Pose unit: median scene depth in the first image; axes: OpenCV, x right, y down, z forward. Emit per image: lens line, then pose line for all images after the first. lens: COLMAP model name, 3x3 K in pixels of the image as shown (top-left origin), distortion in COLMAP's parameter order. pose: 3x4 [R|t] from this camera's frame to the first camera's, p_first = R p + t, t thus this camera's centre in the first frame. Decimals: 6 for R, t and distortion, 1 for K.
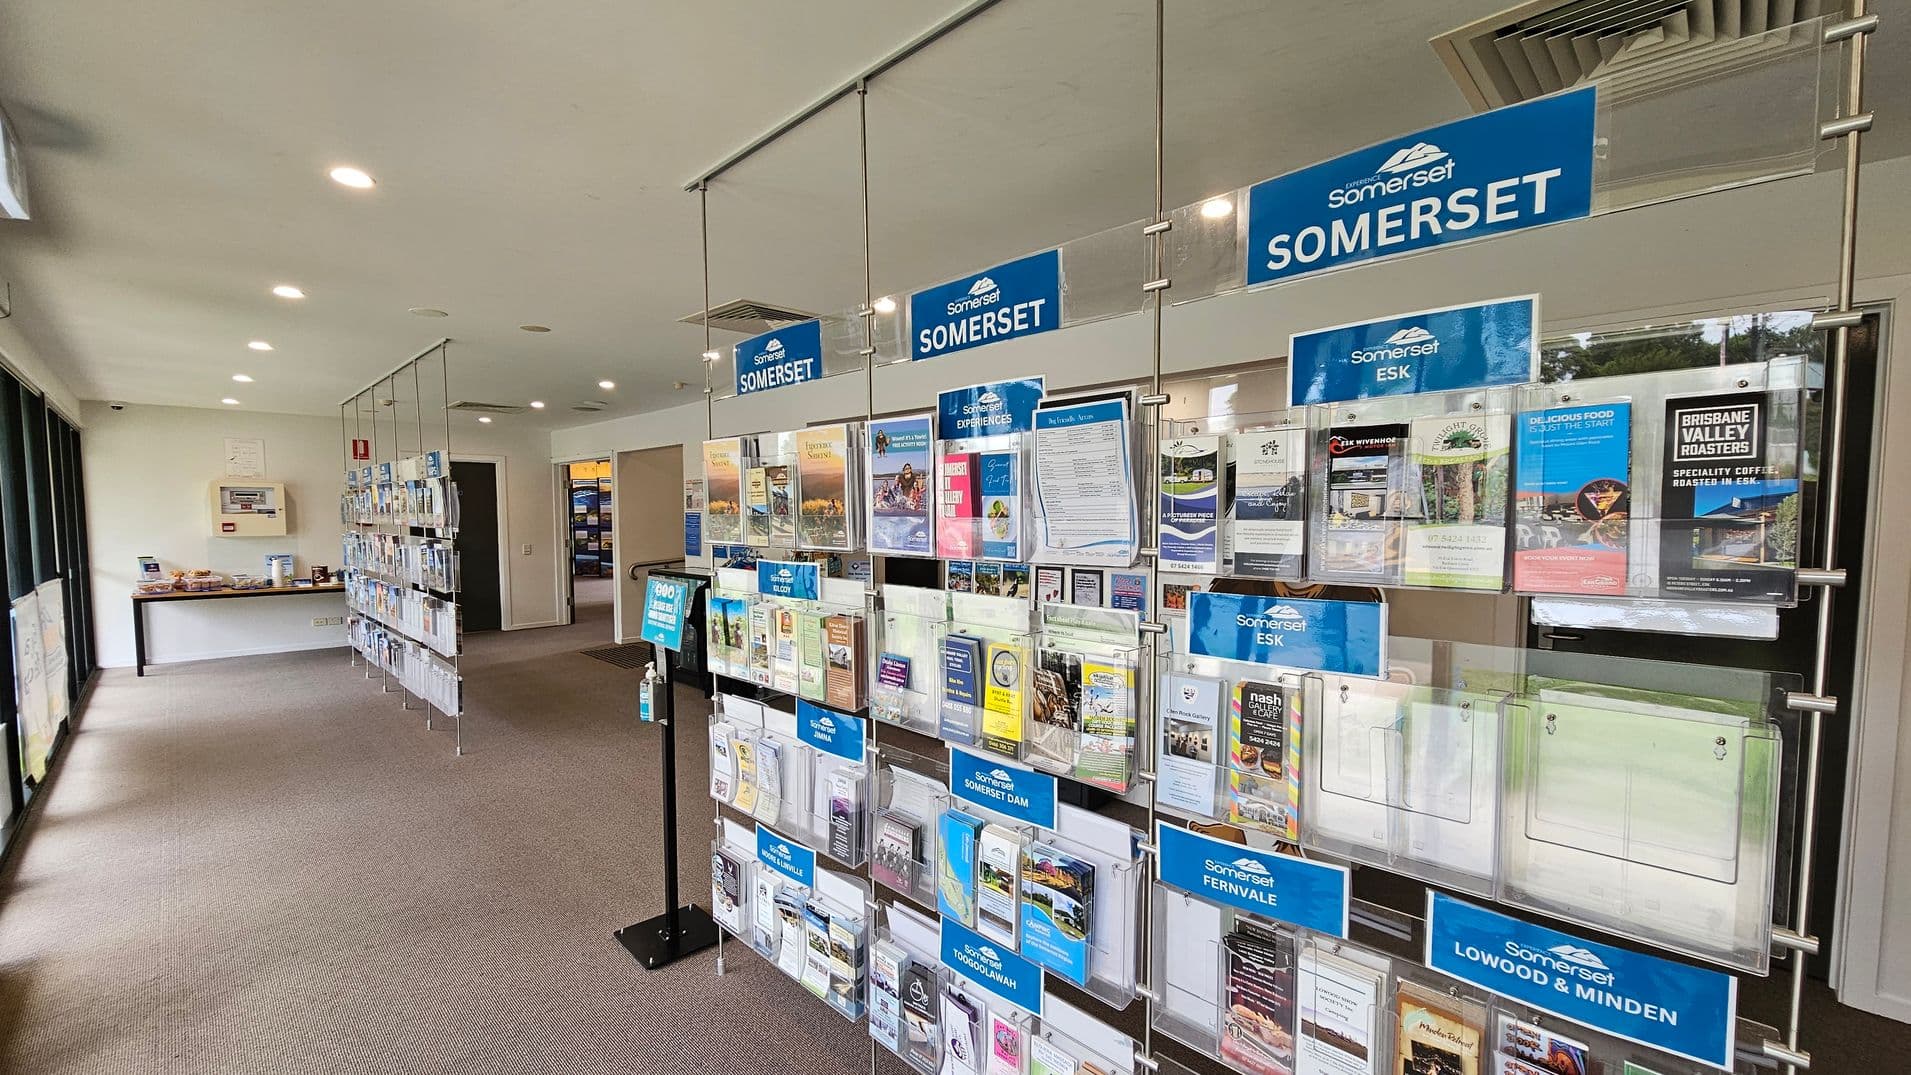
lens RADIAL K [[780.4, 0, 950.1], [0, 780.4, 565.4], [0, 0, 1]] dist [-0.005307, 0.001526]
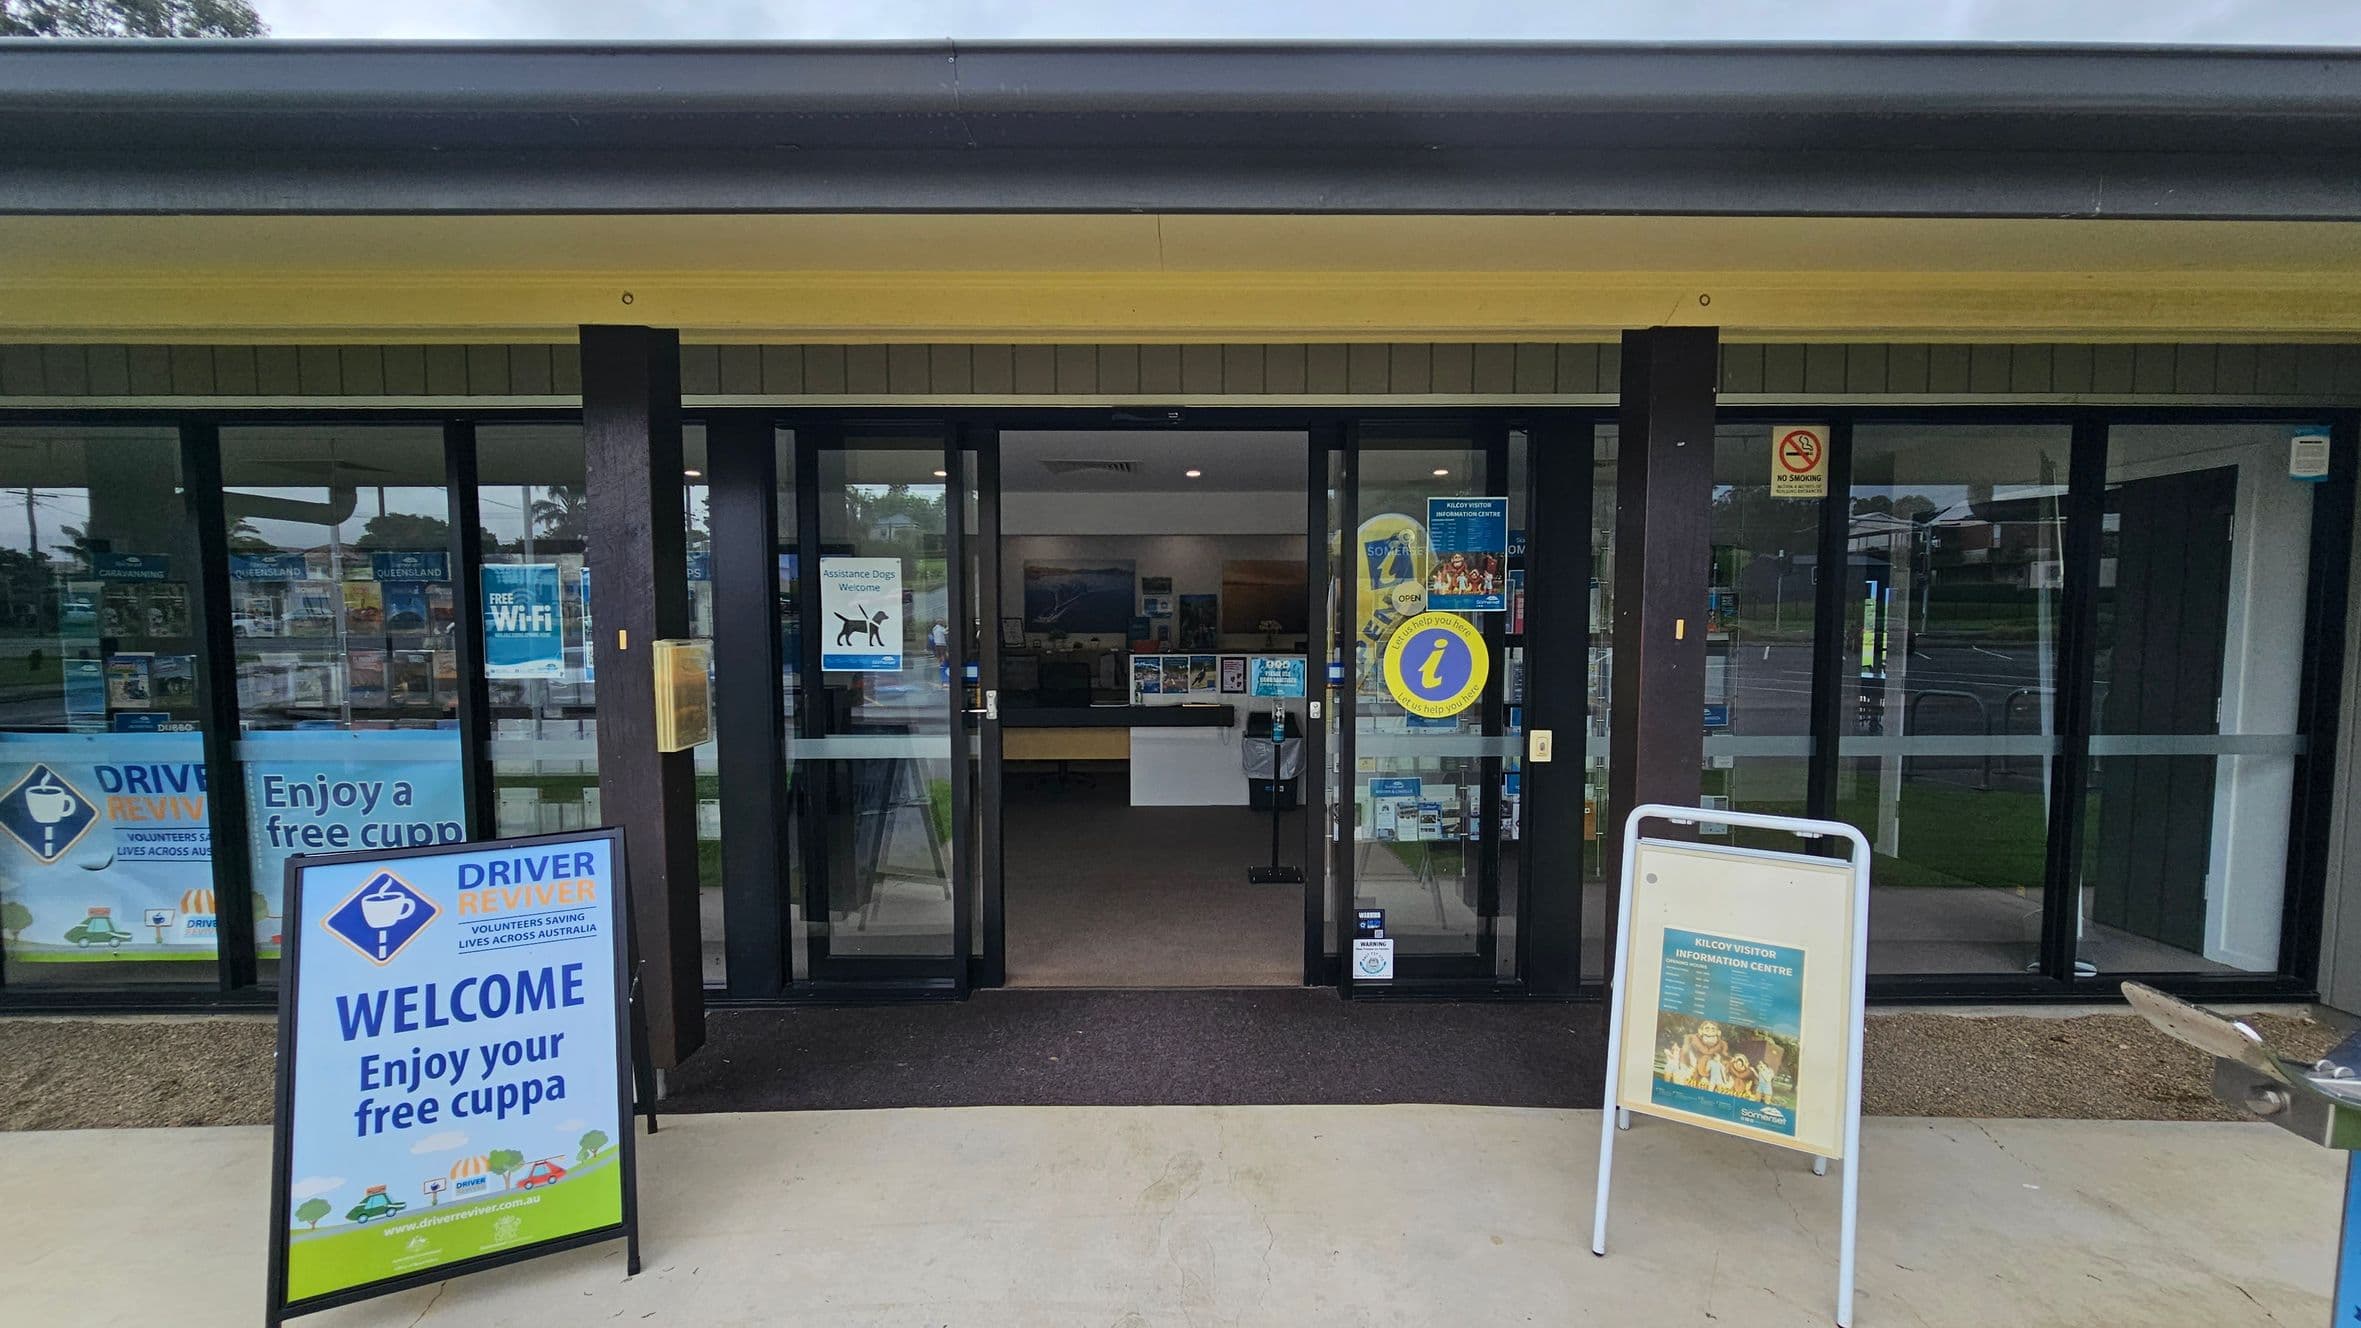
lens RADIAL K [[964.2, 0, 1177.0], [0, 964.2, 673.3], [0, 0, 1]] dist [-0.005307, 0.001526]
pose [[0.698196, -0.037111, 0.714944, -0.702242], [0.050640, 0.998714, 0.002387, 0.012137], [-0.714113, 0.034538, 0.699178, -0.104091]]
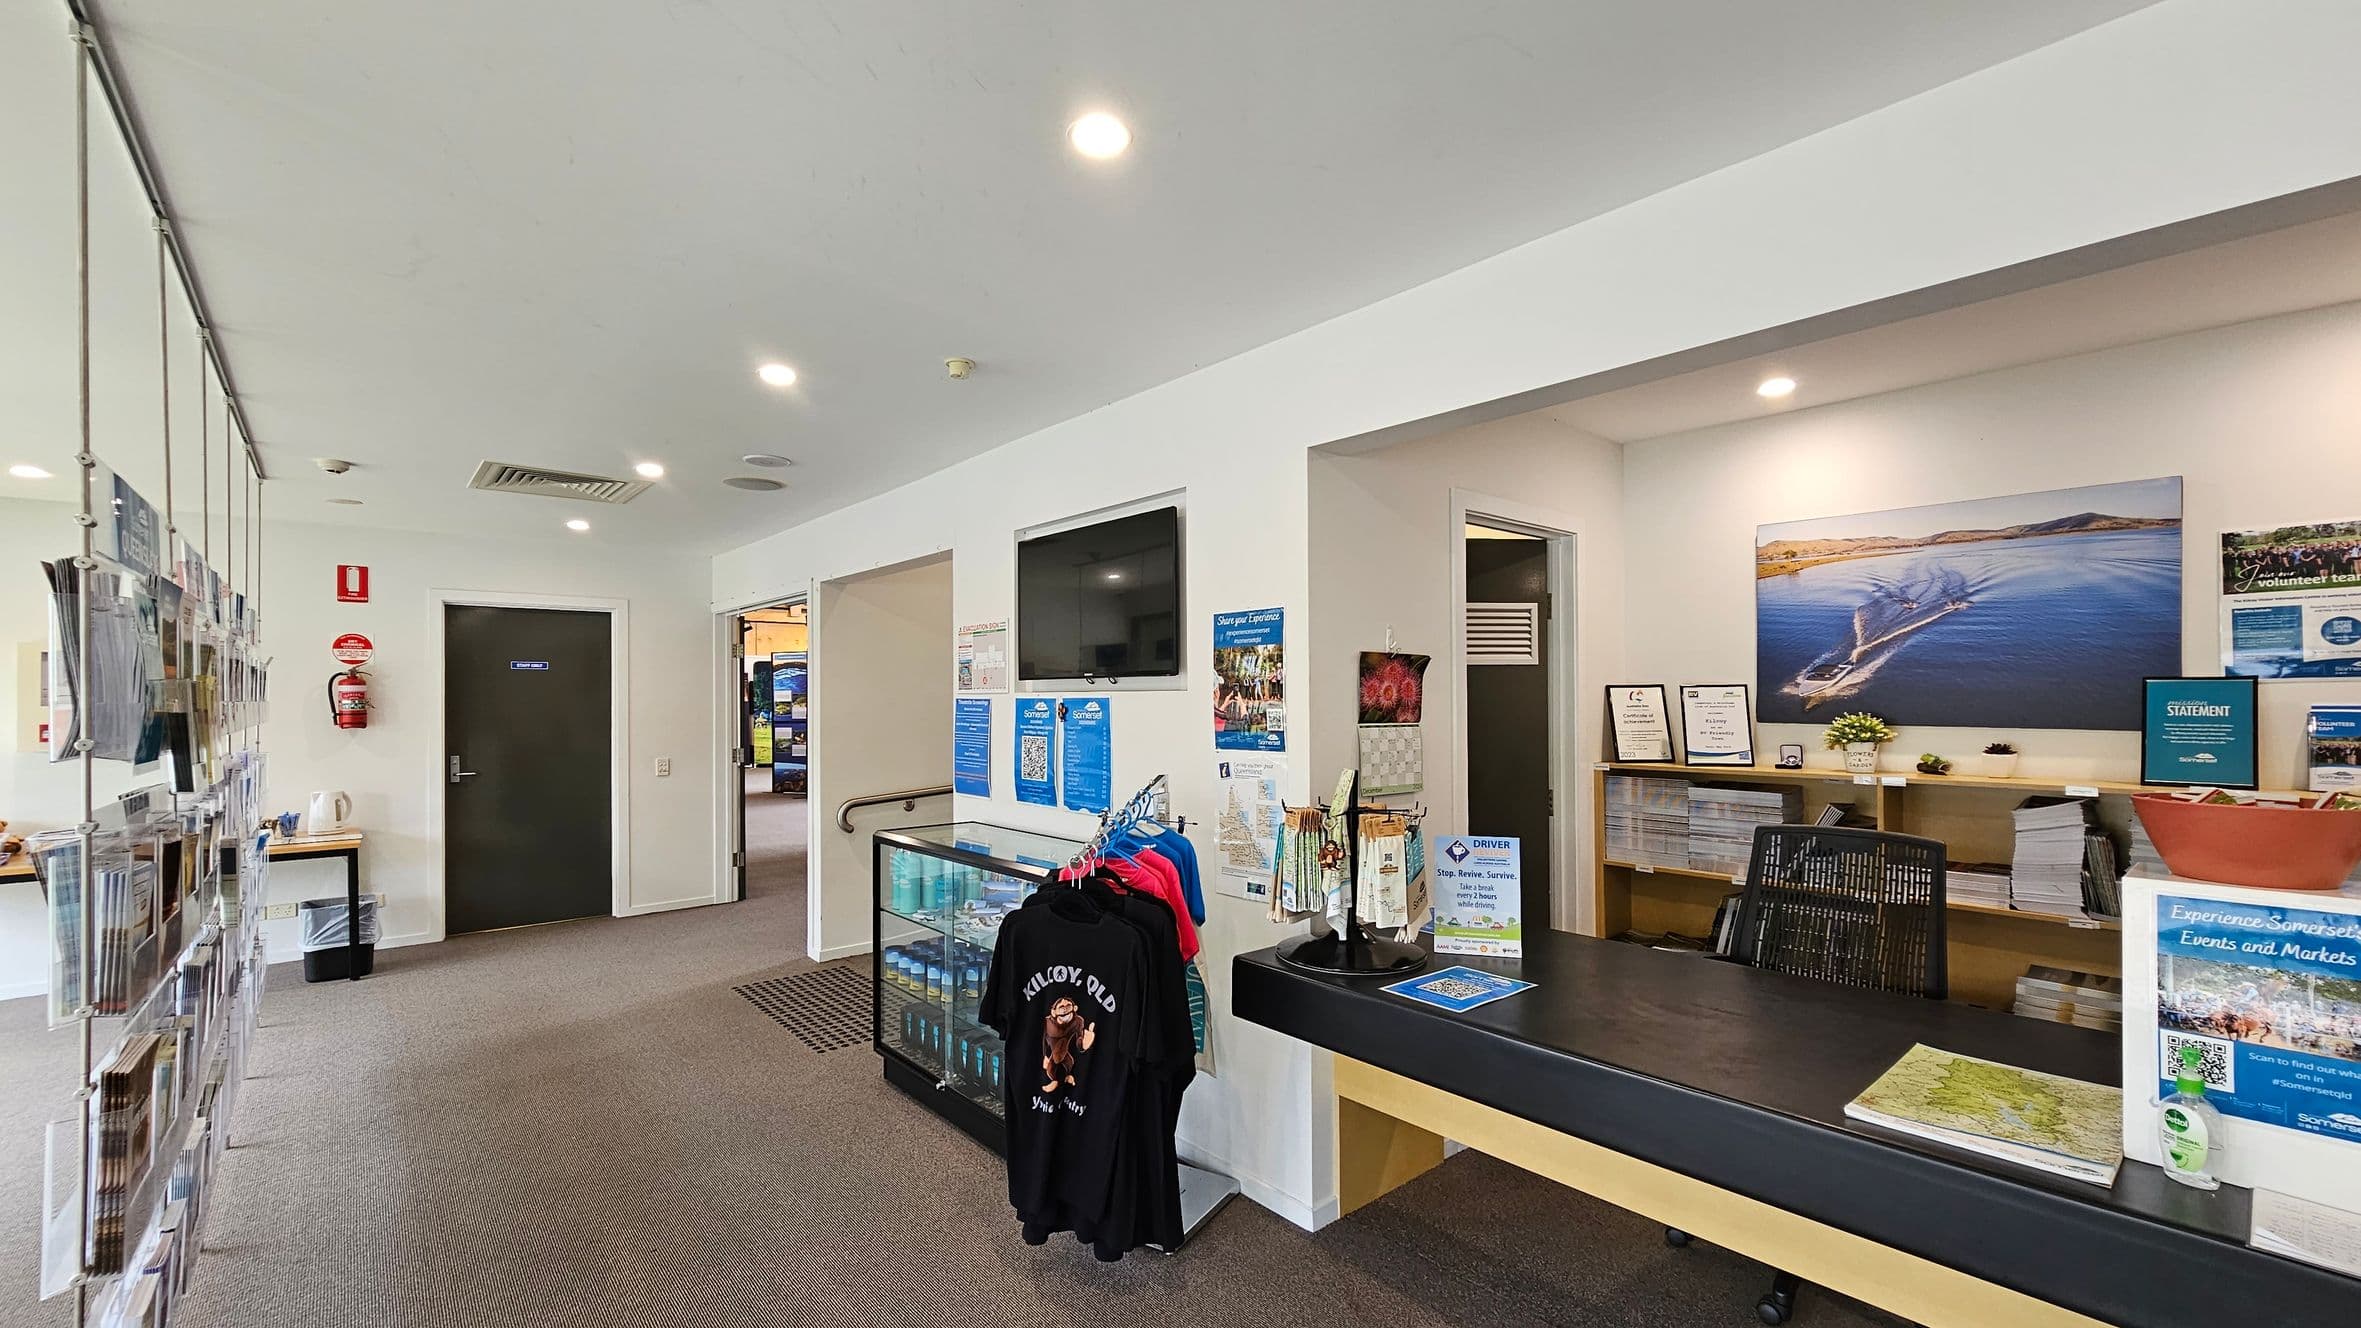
lens RADIAL K [[964.2, 0, 1183.2], [0, 964.2, 693.5], [0, 0, 1]] dist [-0.005307, 0.001526]
pose [[0.997871, -0.004817, -0.065047, -0.170884], [0.000028, 0.997301, -0.073417, -0.029661], [0.065225, 0.073259, 0.995178, 0.449854]]
